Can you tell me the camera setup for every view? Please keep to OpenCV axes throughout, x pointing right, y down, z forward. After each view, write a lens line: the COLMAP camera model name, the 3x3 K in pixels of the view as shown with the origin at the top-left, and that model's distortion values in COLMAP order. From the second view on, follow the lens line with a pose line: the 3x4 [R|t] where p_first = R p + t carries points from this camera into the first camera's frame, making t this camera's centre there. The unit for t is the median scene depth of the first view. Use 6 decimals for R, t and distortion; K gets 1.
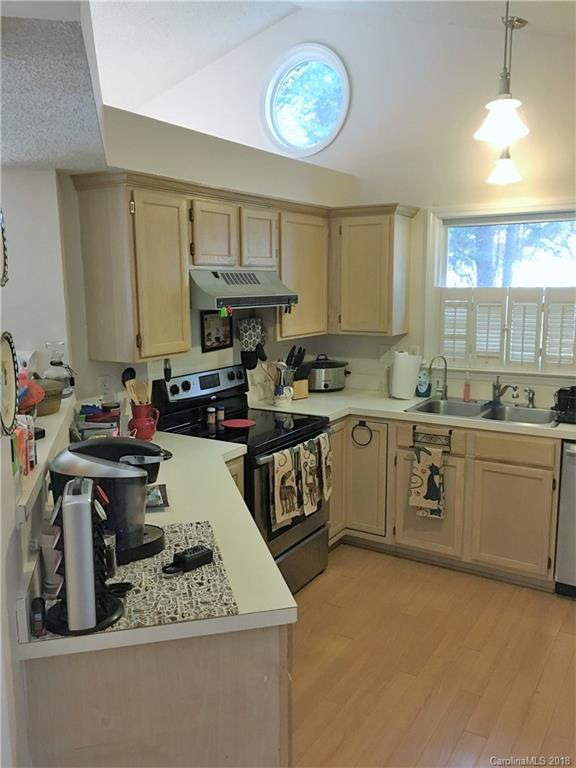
lens RADIAL K [[650.1, 0, 288.0], [0, 650.1, 384.0], [0, 0, 1]] dist [0.064301, -0.053183]
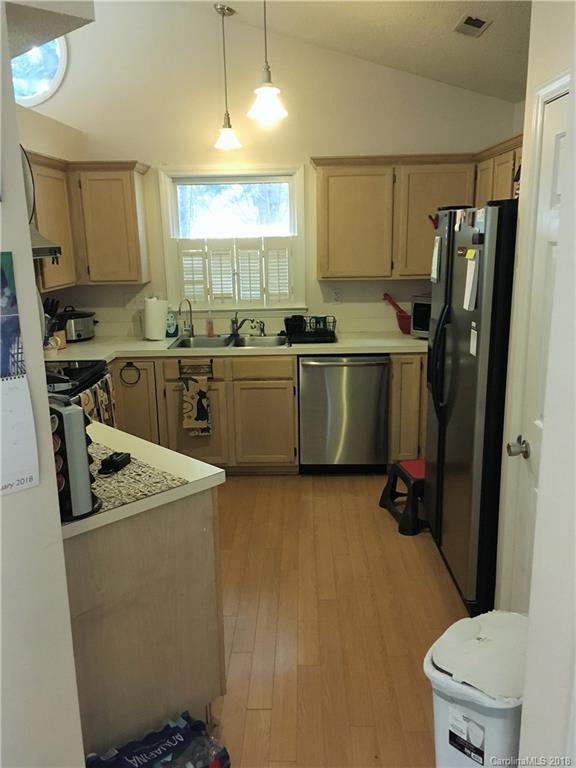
lens RADIAL K [[650.1, 0, 288.0], [0, 650.1, 384.0], [0, 0, 1]] dist [0.064301, -0.053183]
pose [[0.860988, -0.125976, 0.492777, -0.208018], [0.094871, 0.991615, 0.087741, 0.022684], [-0.499699, -0.028794, 0.865721, -0.092084]]
